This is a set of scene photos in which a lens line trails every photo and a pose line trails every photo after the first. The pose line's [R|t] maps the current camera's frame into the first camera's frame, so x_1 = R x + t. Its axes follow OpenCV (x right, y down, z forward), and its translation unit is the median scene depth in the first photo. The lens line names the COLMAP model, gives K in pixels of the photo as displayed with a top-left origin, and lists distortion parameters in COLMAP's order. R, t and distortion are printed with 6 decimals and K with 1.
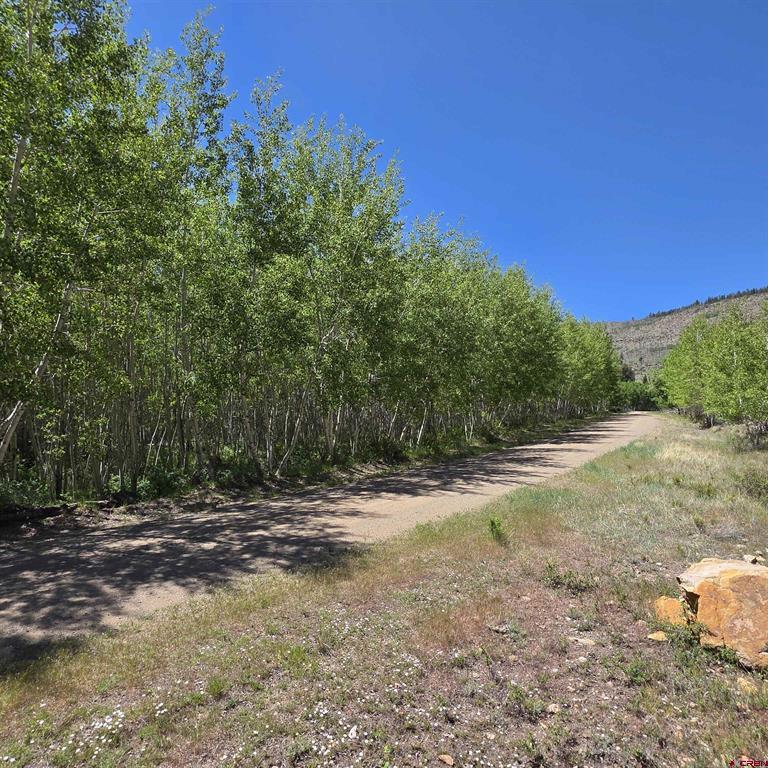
lens RADIAL K [[516.5, 0, 372.4], [0, 516.5, 379.4], [0, 0, 1]] dist [0.003784, -0.003177]
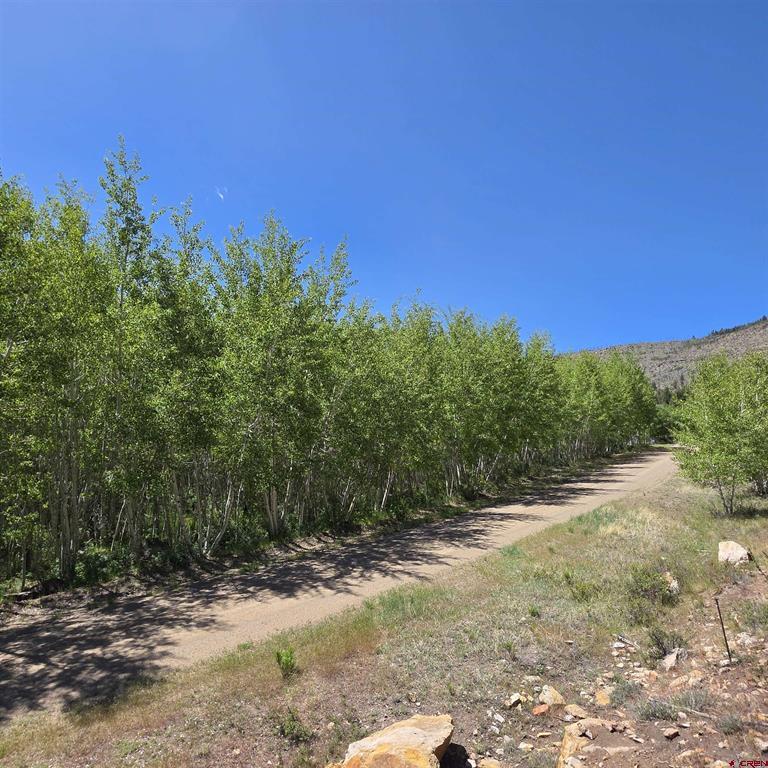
lens RADIAL K [[516.5, 0, 372.4], [0, 516.5, 379.4], [0, 0, 1]] dist [0.003784, -0.003177]
pose [[0.995404, -0.019708, -0.093719, 0.266845], [0.015090, 0.998649, -0.049727, -0.122844], [0.094573, 0.048084, 0.994356, -0.051235]]
